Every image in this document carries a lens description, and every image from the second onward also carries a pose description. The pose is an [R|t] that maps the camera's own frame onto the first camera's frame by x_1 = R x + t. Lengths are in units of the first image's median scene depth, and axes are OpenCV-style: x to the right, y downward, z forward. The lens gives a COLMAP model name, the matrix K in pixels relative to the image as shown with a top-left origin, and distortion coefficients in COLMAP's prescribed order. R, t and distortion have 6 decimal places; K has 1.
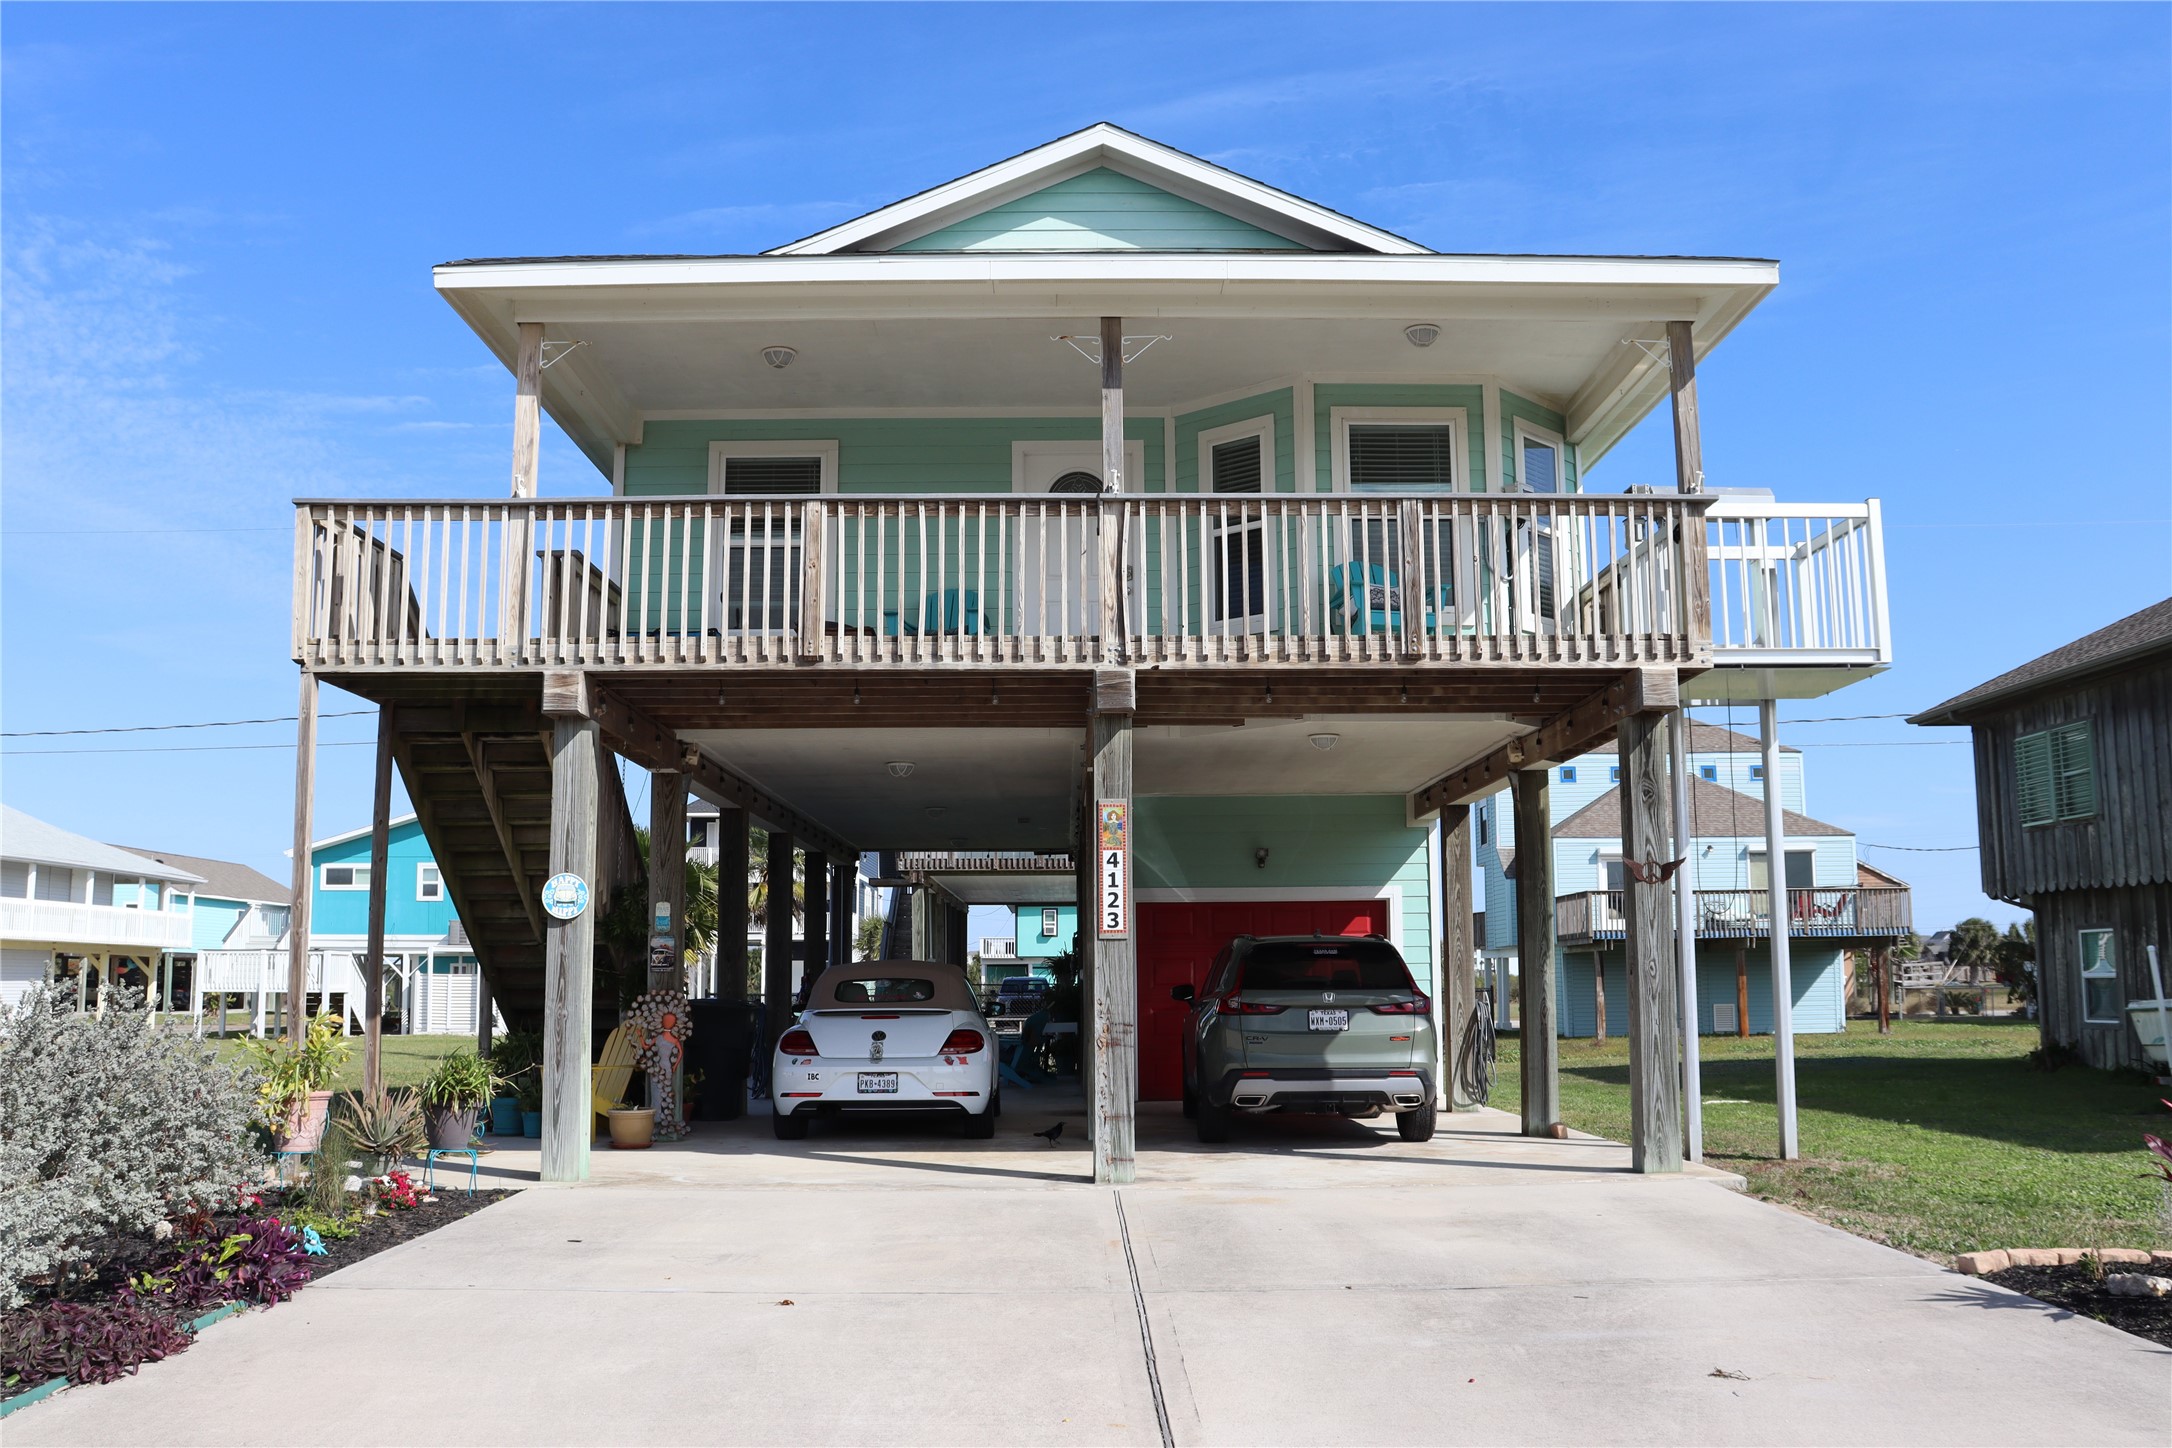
lens RADIAL K [[1859.7, 0, 1086.0], [0, 1859.7, 724.0], [0, 0, 1]] dist [-0.095612, 0.004113]
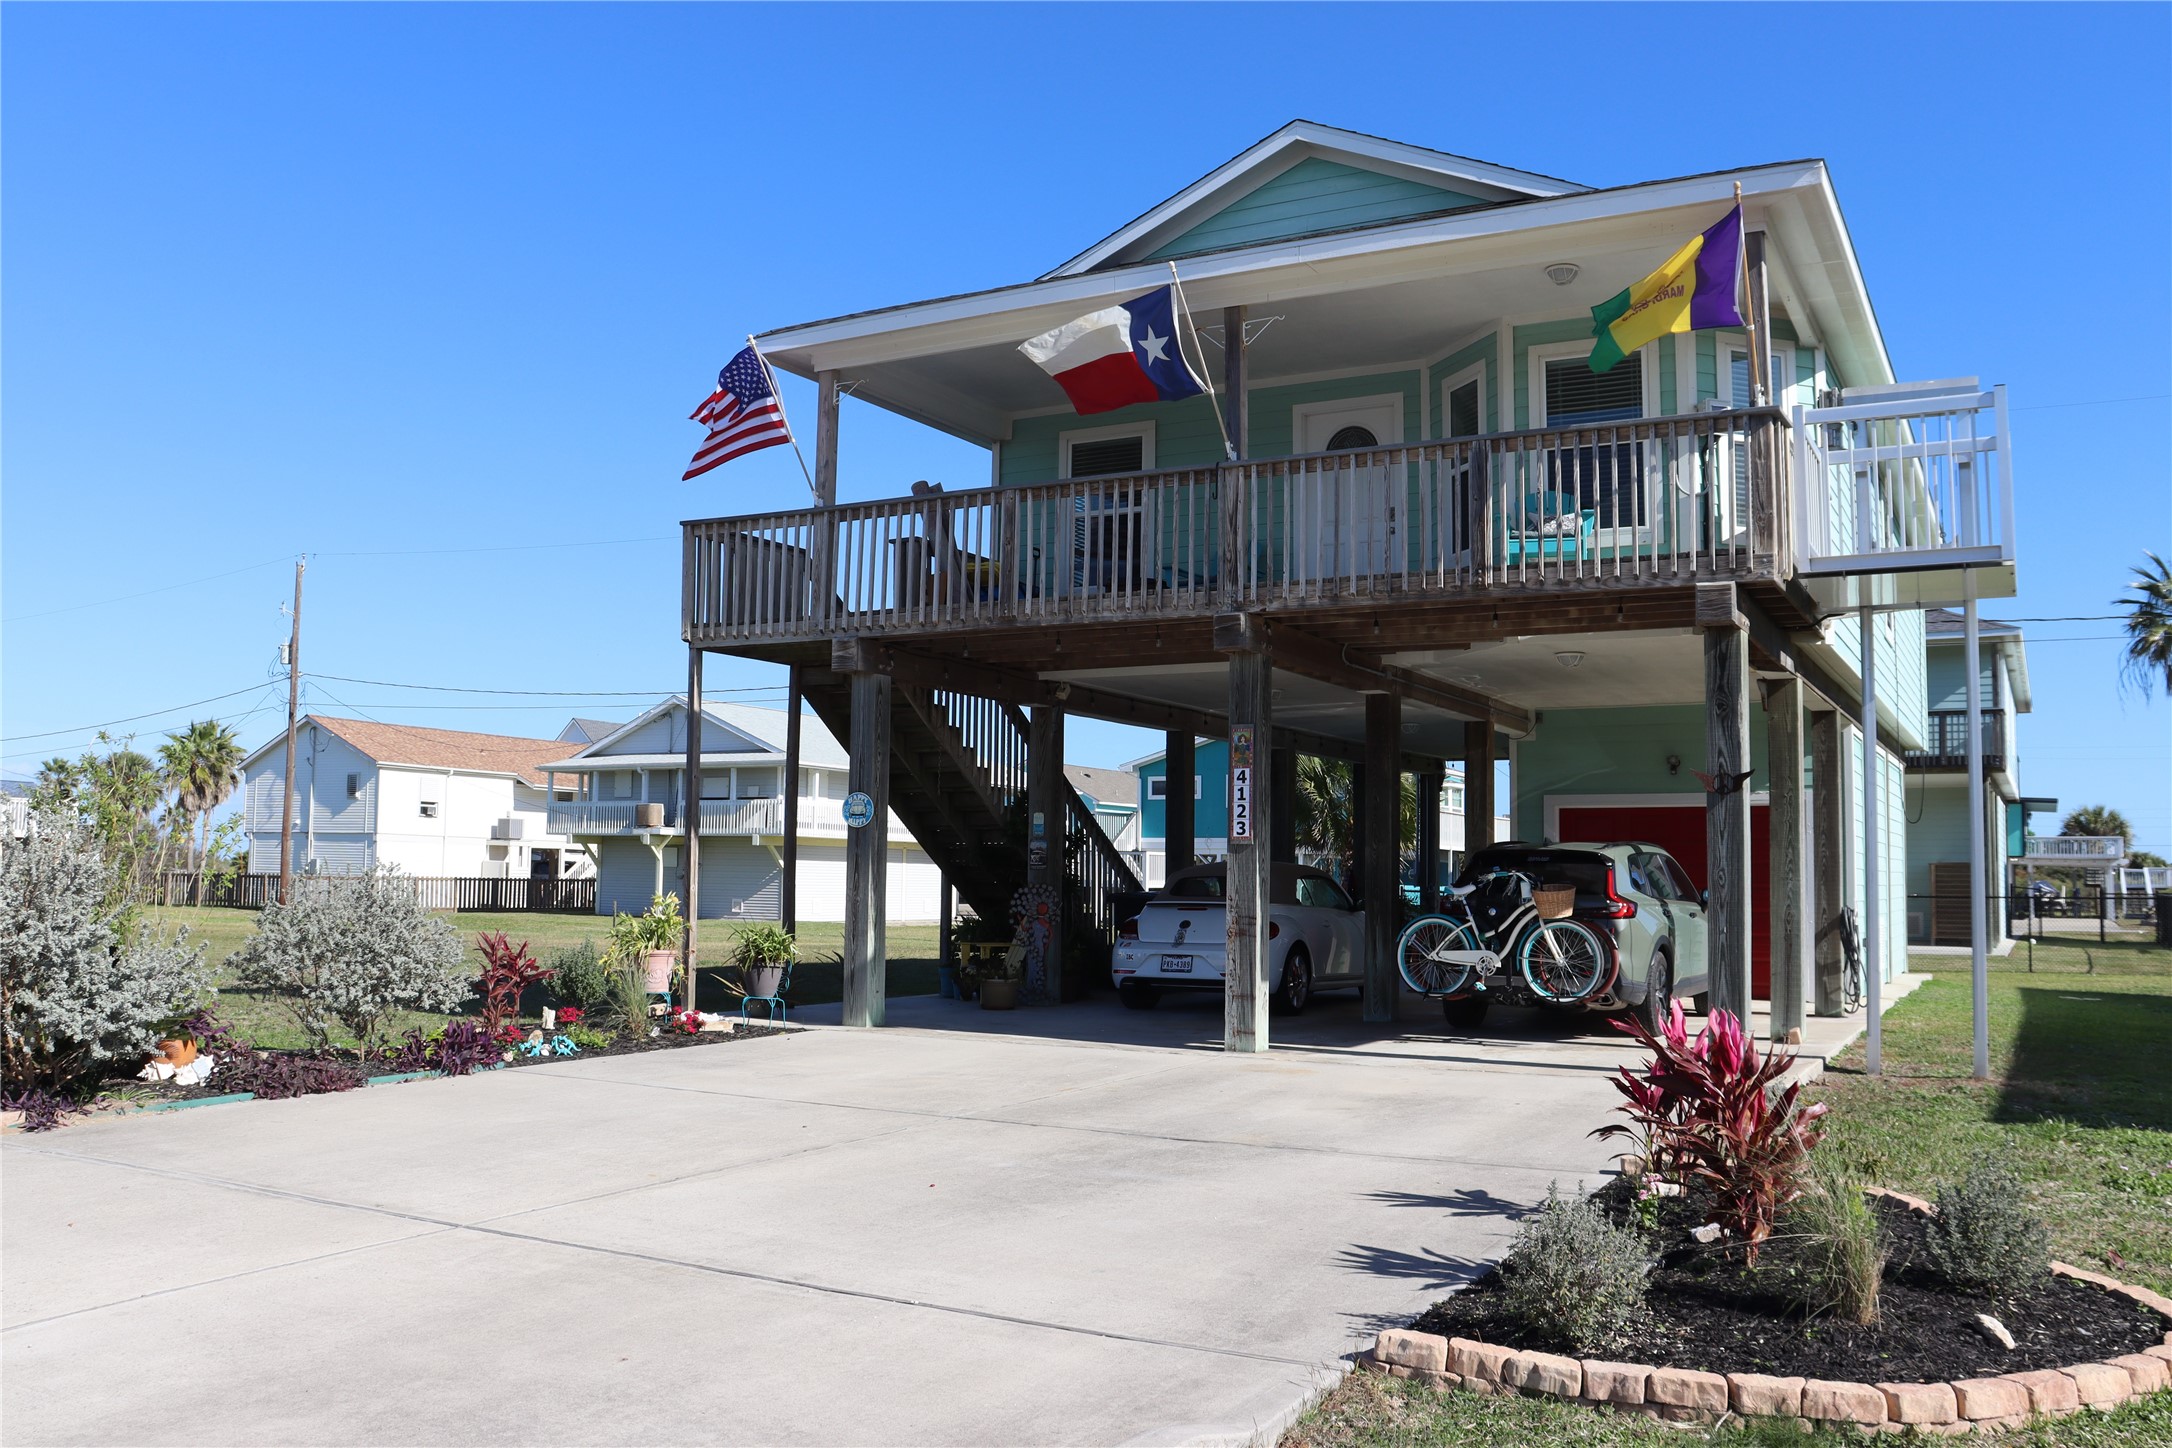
lens RADIAL K [[1806.4, 0, 1086.0], [0, 1806.4, 724.0], [0, 0, 1]] dist [-0.177767, 0.177862]
pose [[0.869532, -0.025012, -0.493243, 0.411227], [0.050358, 0.998002, 0.038167, -0.006724], [0.491303, -0.058026, 0.869054, -0.024211]]
